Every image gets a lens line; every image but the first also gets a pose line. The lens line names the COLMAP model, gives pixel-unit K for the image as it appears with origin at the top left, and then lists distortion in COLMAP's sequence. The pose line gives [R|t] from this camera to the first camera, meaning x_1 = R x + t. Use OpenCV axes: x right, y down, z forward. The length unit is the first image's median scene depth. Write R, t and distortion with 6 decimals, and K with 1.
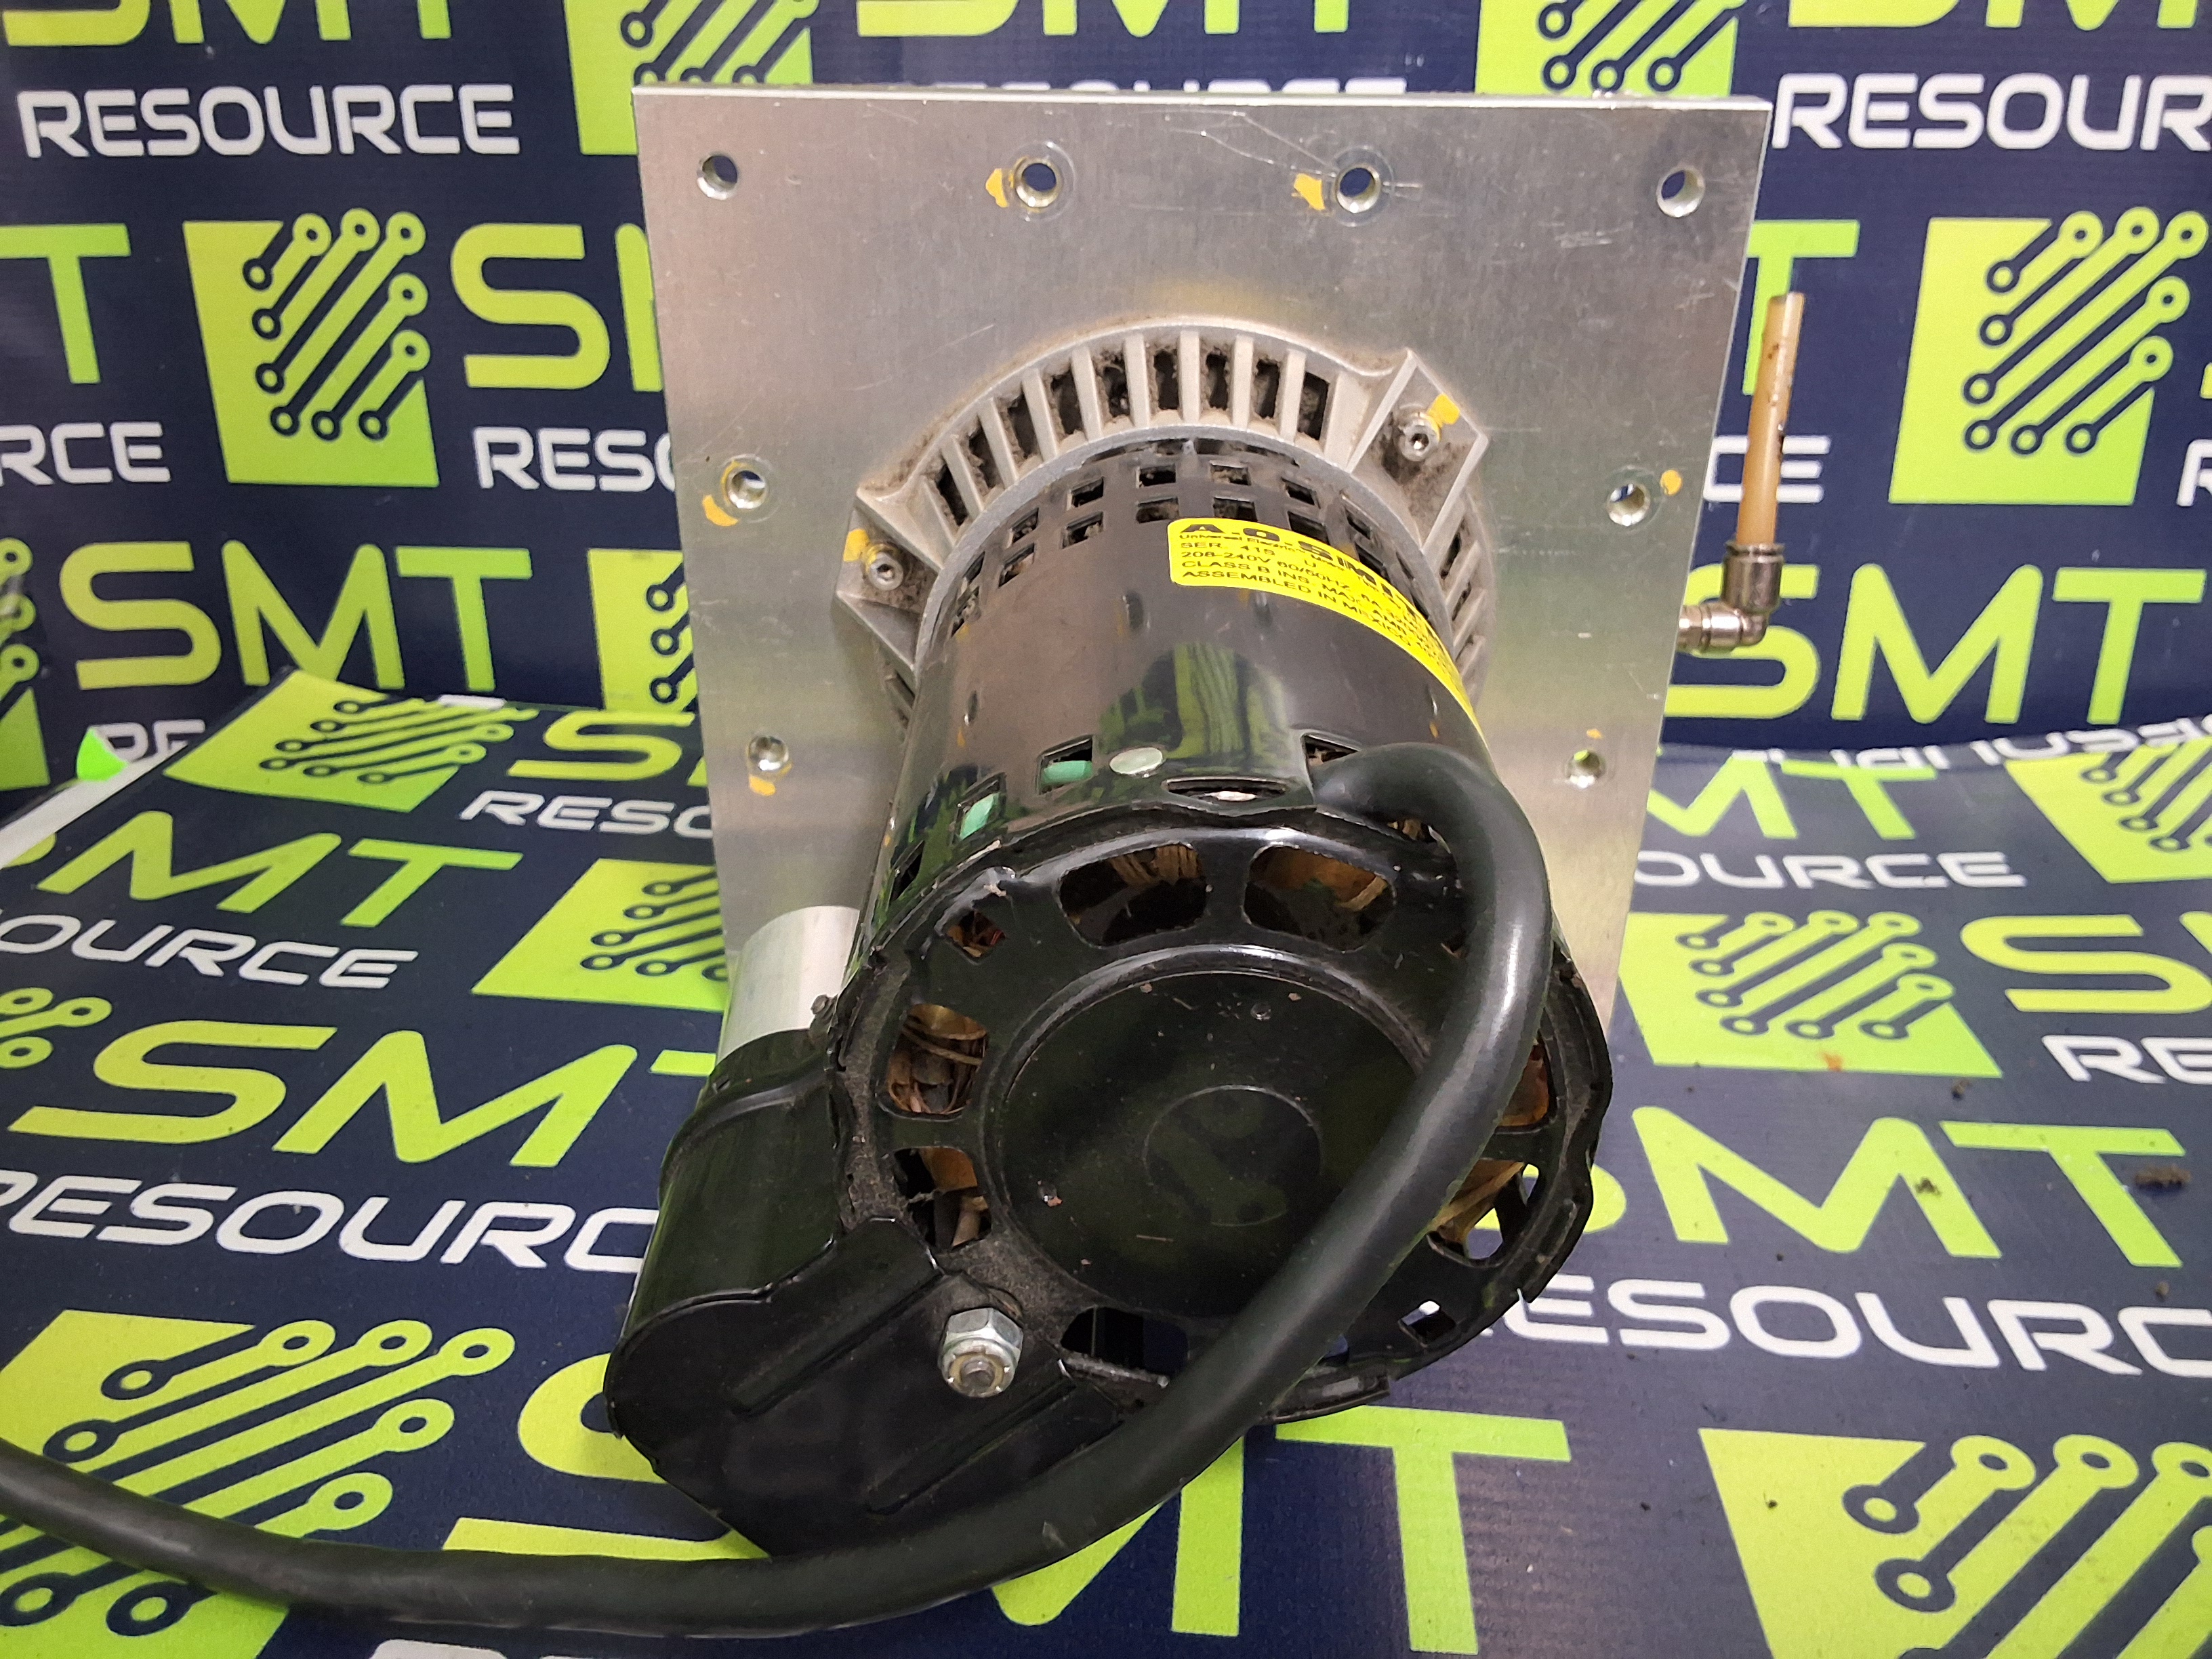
lens RADIAL K [[1782.7, 0, 1106.0], [0, 1782.7, 829.5], [0, 0, 1]] dist [0.103876, -0.181983]
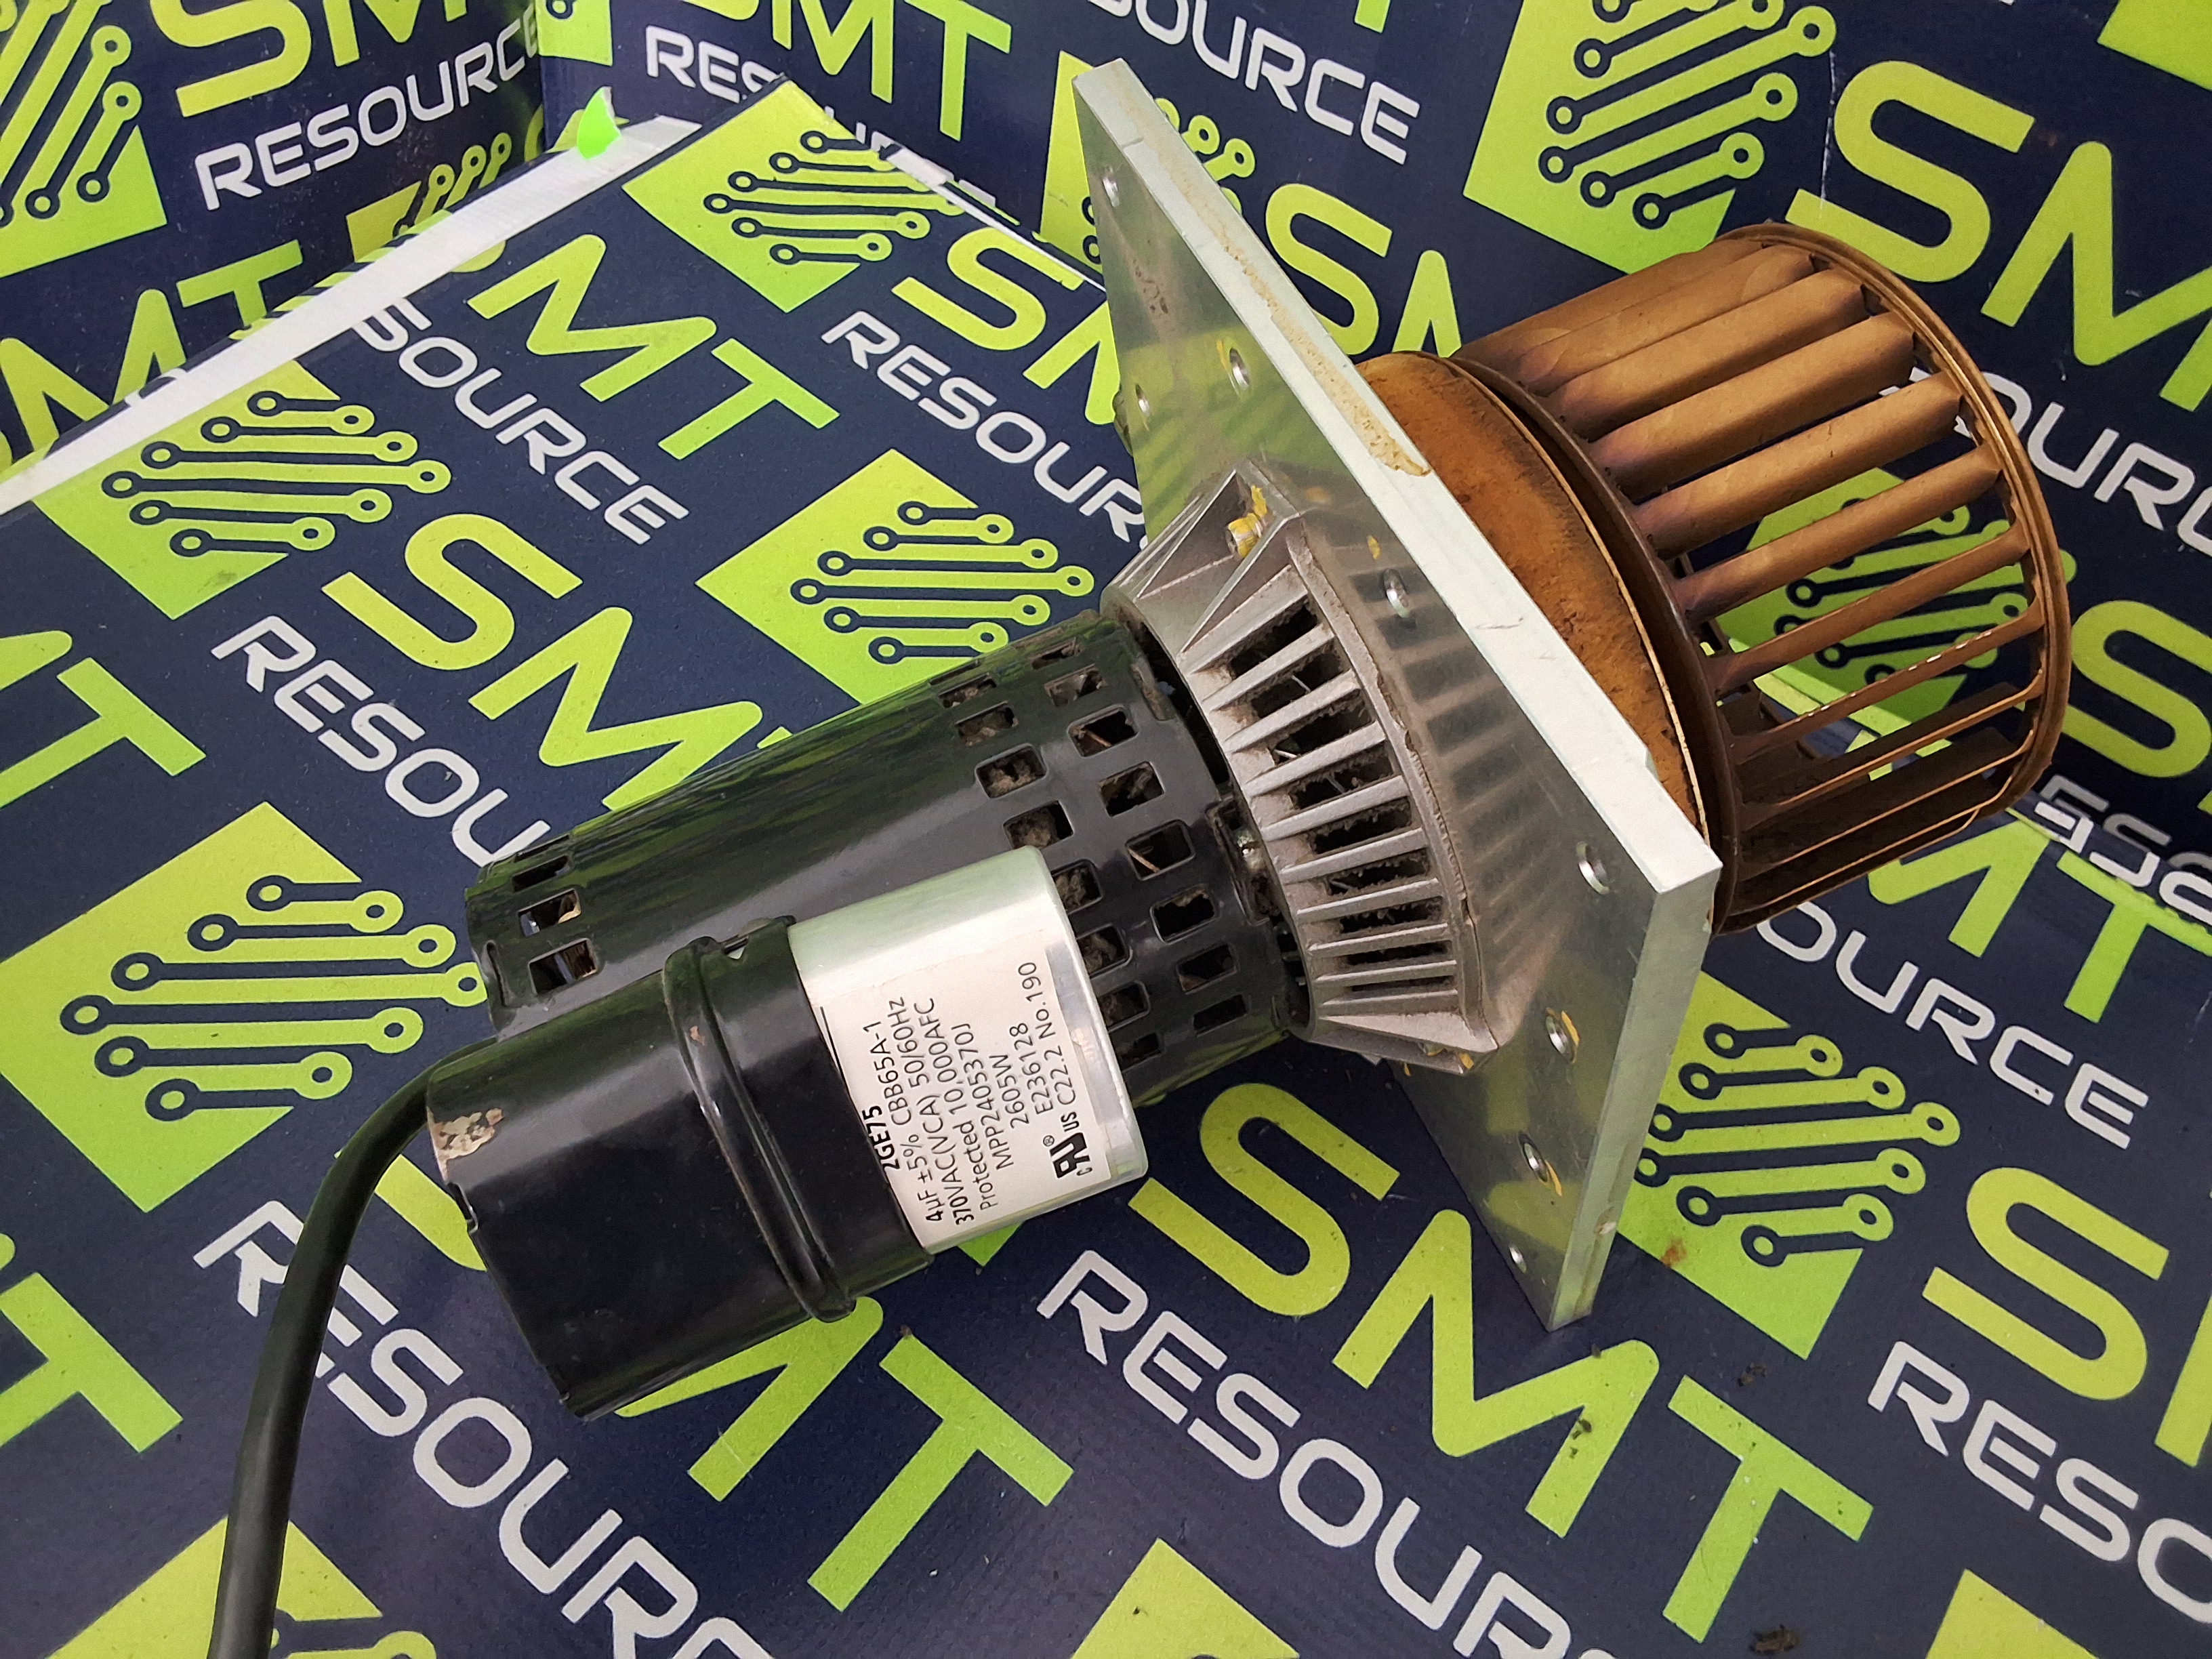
lens RADIAL K [[1782.7, 0, 1106.0], [0, 1782.7, 829.5], [0, 0, 1]] dist [0.103876, -0.181983]
pose [[0.843140, 0.481328, -0.239663, 0.232159], [-0.310995, 0.800143, 0.512887, -0.454624], [0.438631, -0.357902, 0.824323, 0.074053]]
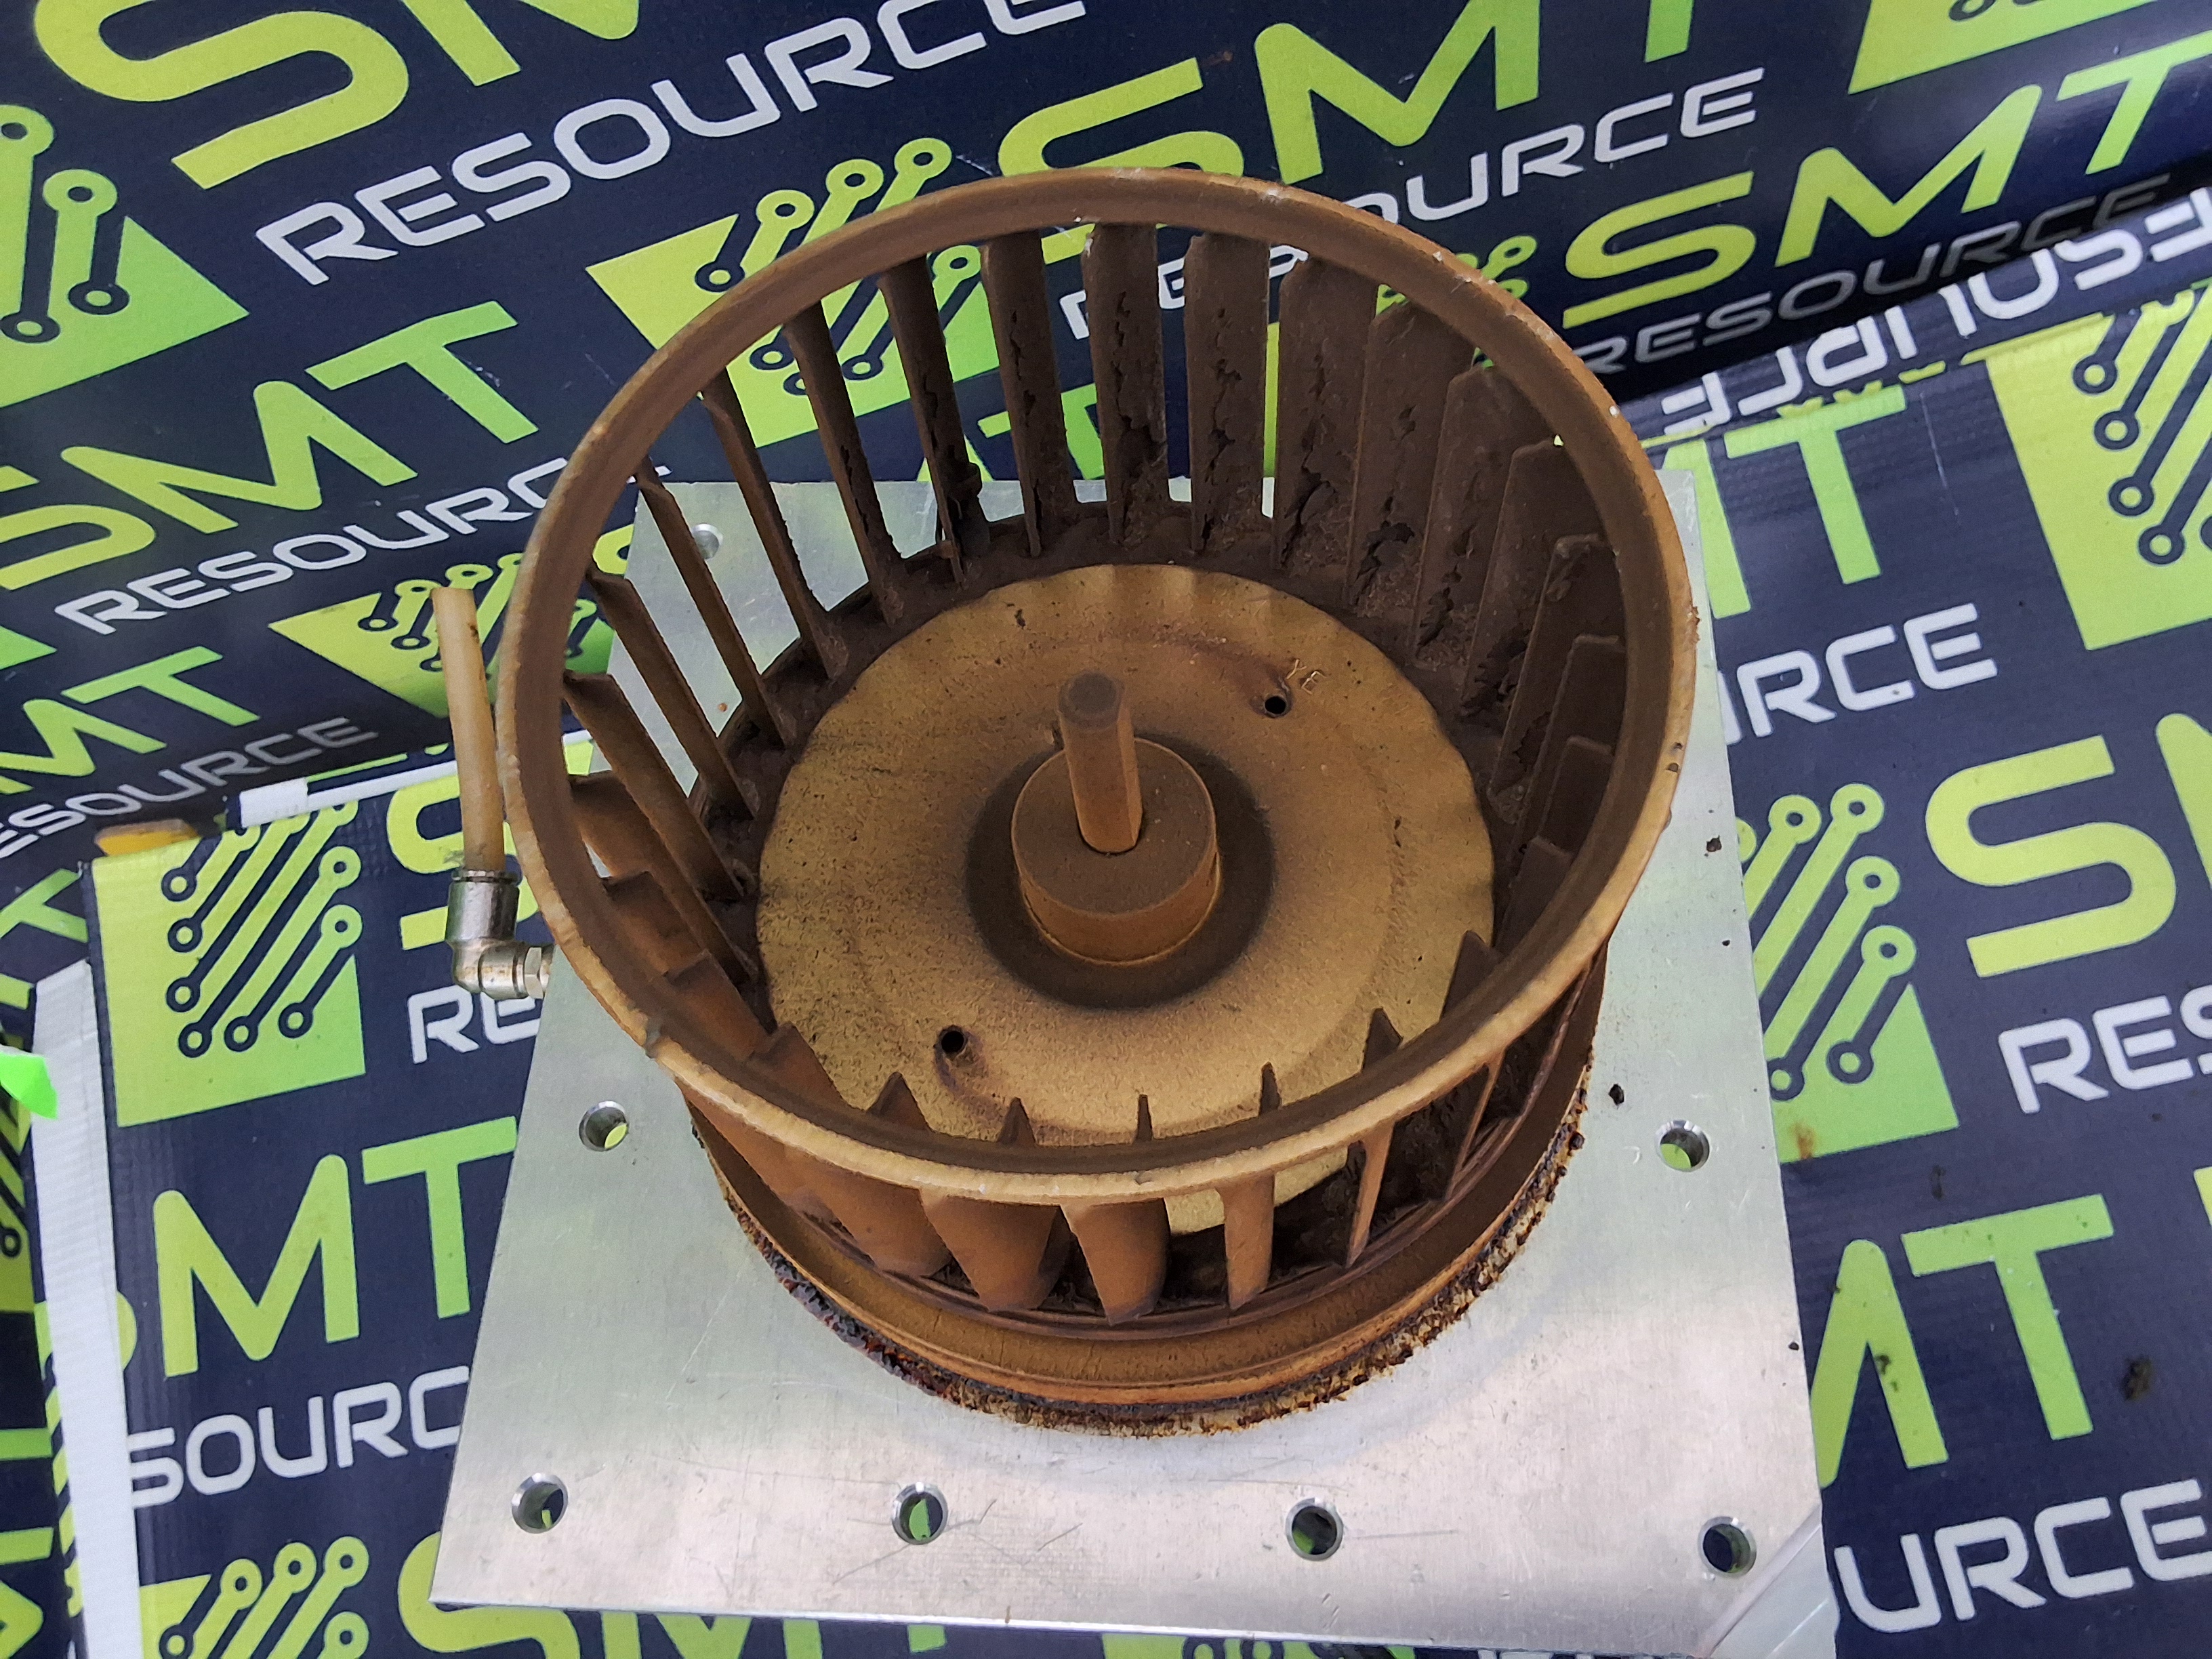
lens RADIAL K [[1782.7, 0, 1106.0], [0, 1782.7, 829.5], [0, 0, 1]] dist [0.103876, -0.181983]
pose [[0.936038, -0.329639, -0.123175, 0.184756], [0.300806, 0.567867, 0.766187, -0.850637], [-0.182618, -0.754232, 0.630702, 0.481409]]
